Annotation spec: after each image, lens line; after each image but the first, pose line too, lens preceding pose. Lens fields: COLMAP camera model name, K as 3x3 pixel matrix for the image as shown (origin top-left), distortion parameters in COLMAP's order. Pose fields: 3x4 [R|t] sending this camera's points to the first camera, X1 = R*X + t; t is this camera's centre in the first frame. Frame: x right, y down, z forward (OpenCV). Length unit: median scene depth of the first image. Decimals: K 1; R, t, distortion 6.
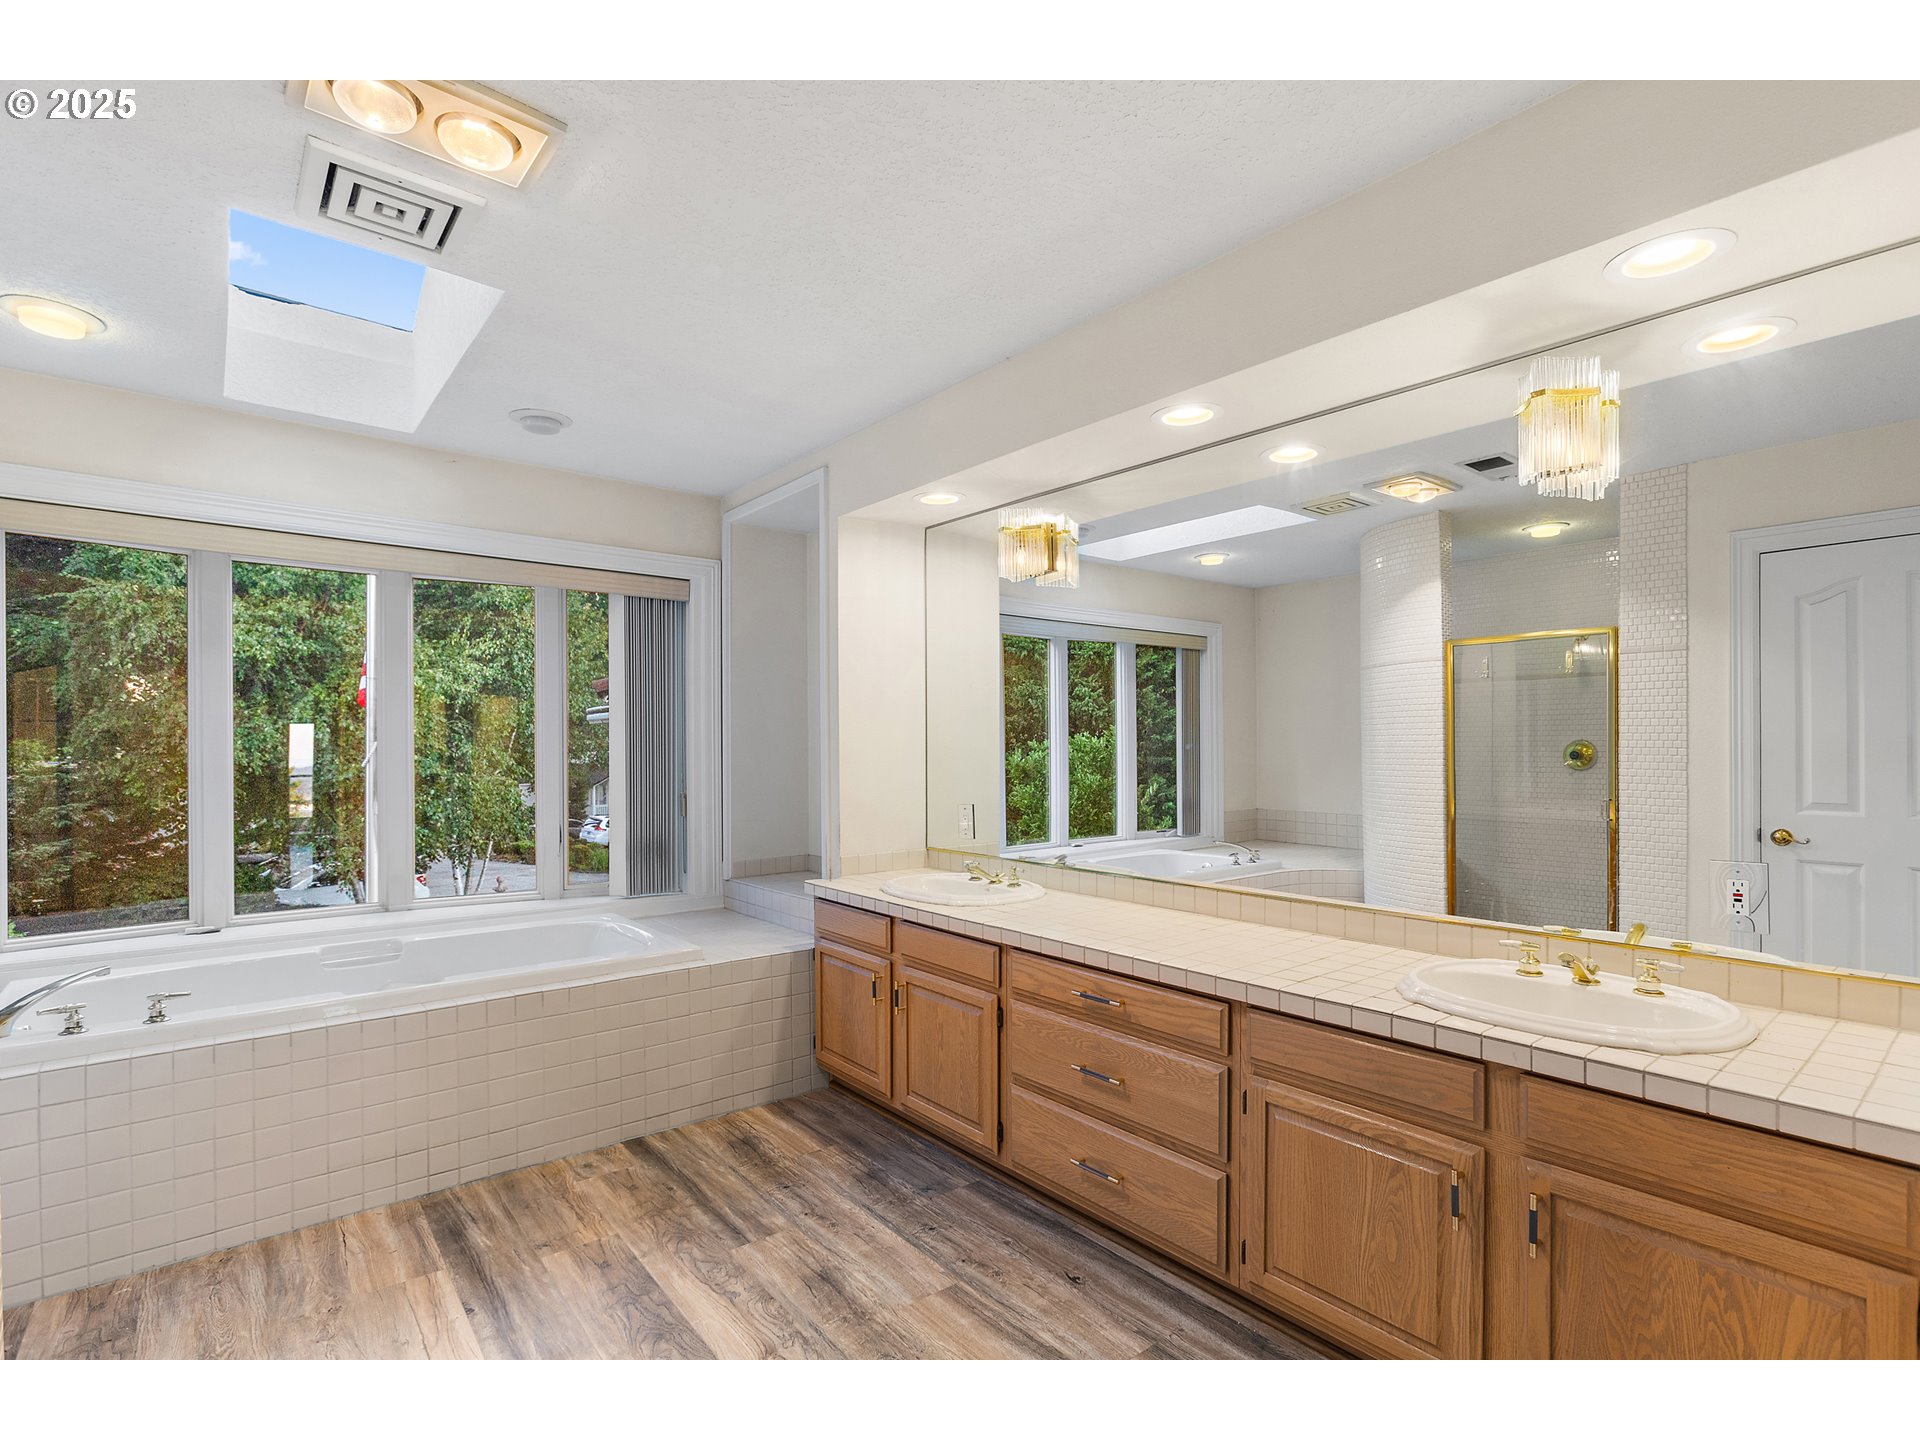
lens RADIAL K [[912.5, 0, 974.8], [0, 912.5, 753.3], [0, 0, 1]] dist [0.001088, 0.000914]
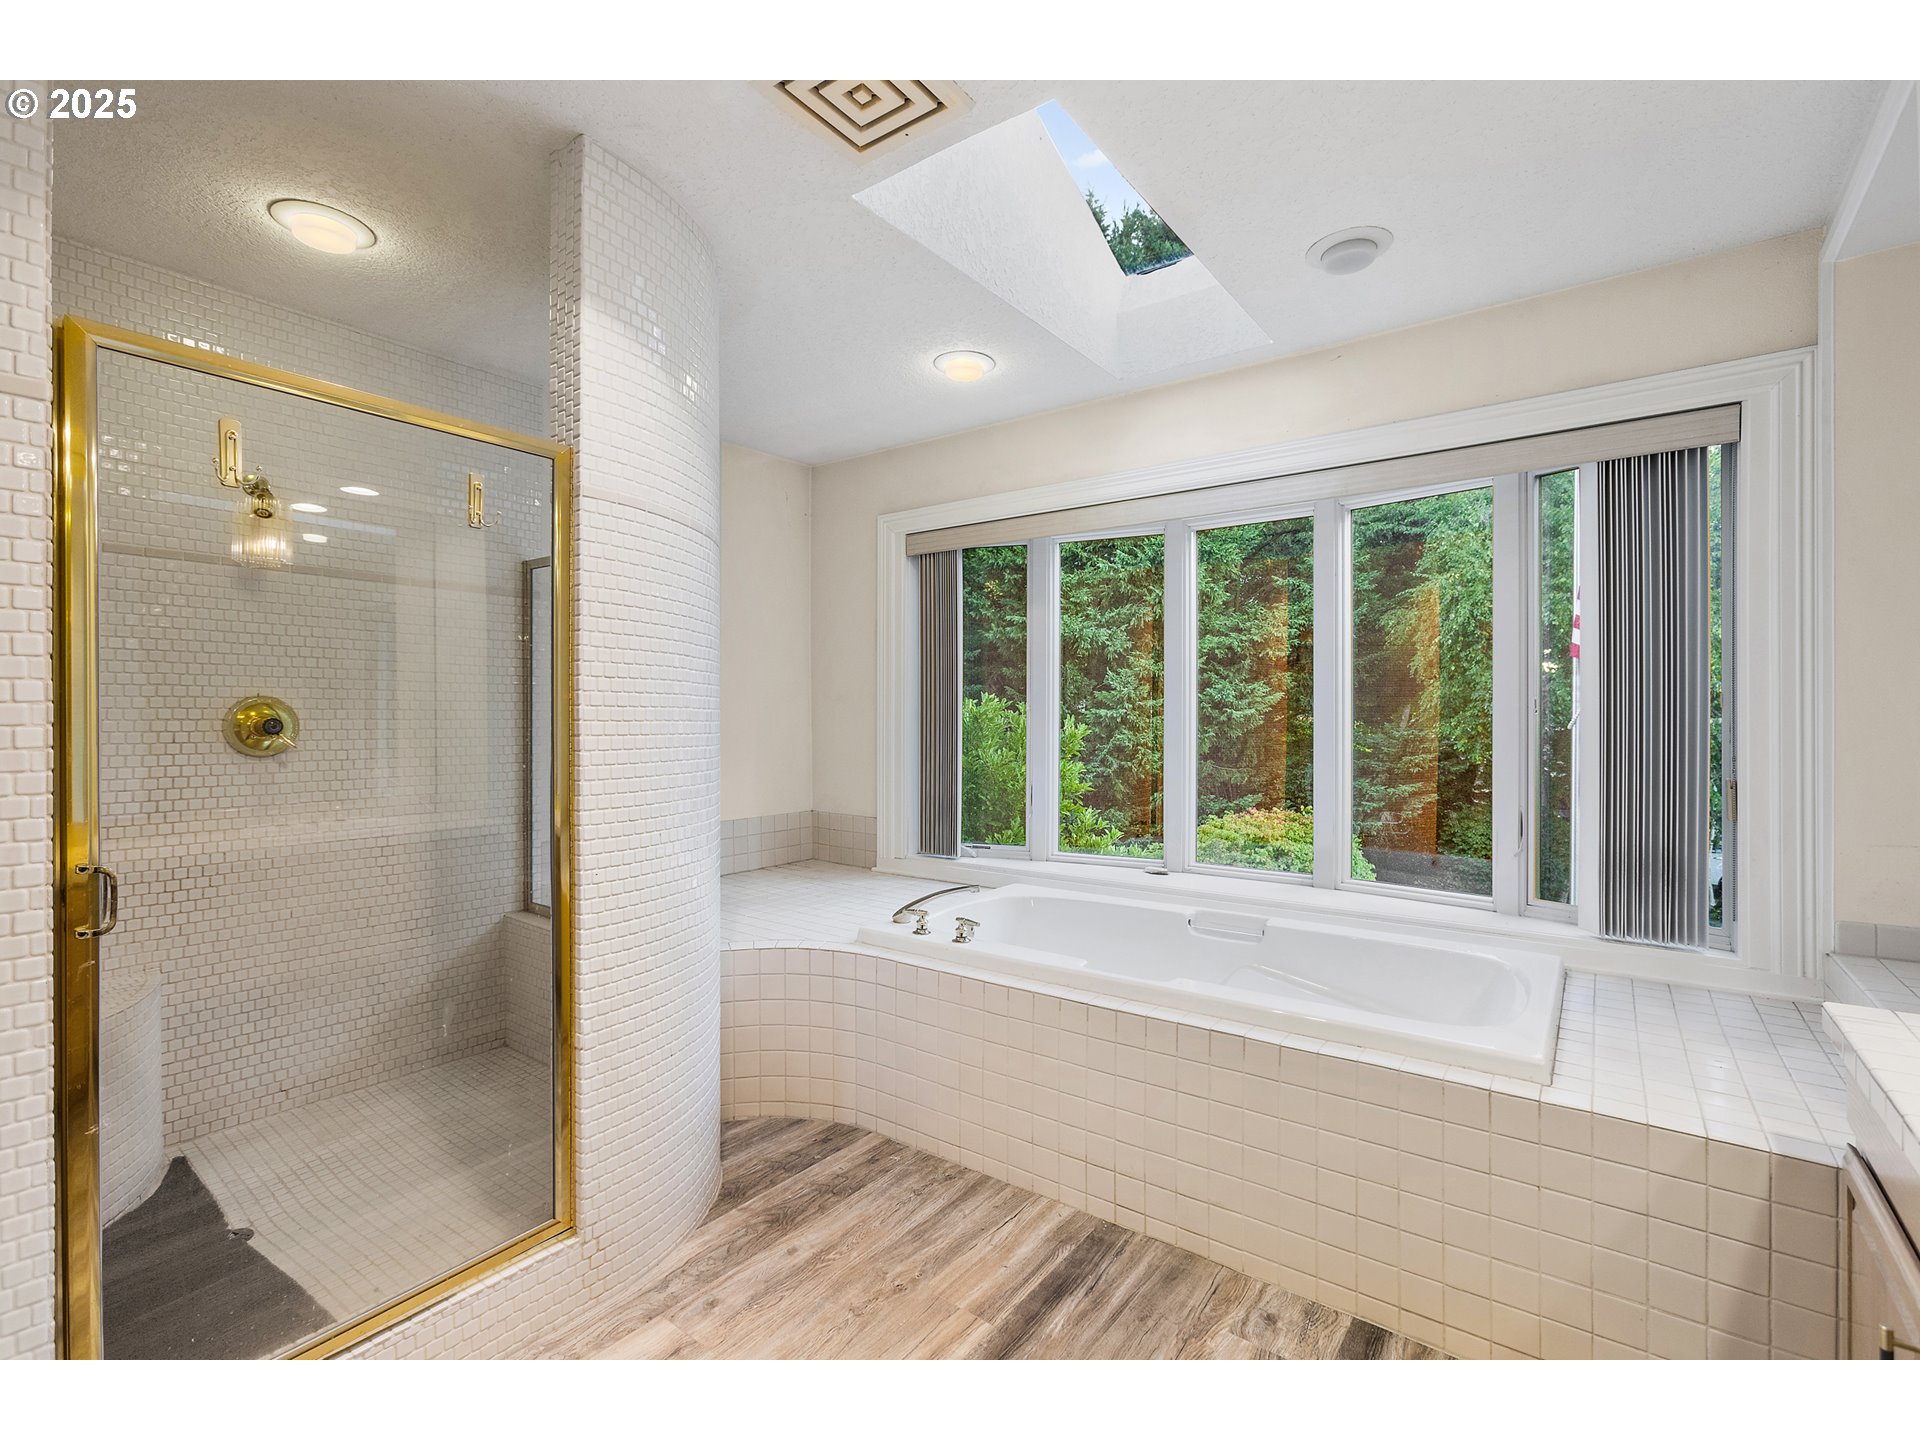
lens RADIAL K [[857.4, 0, 961.3], [0, 857.4, 719.0], [0, 0, 1]] dist [0.004363, 0.000364]
pose [[0.231293, 0.003791, -0.972877, 0.150074], [0.000436, 0.999992, 0.004001, 0.004567], [0.972884, -0.001350, 0.231289, 0.669981]]
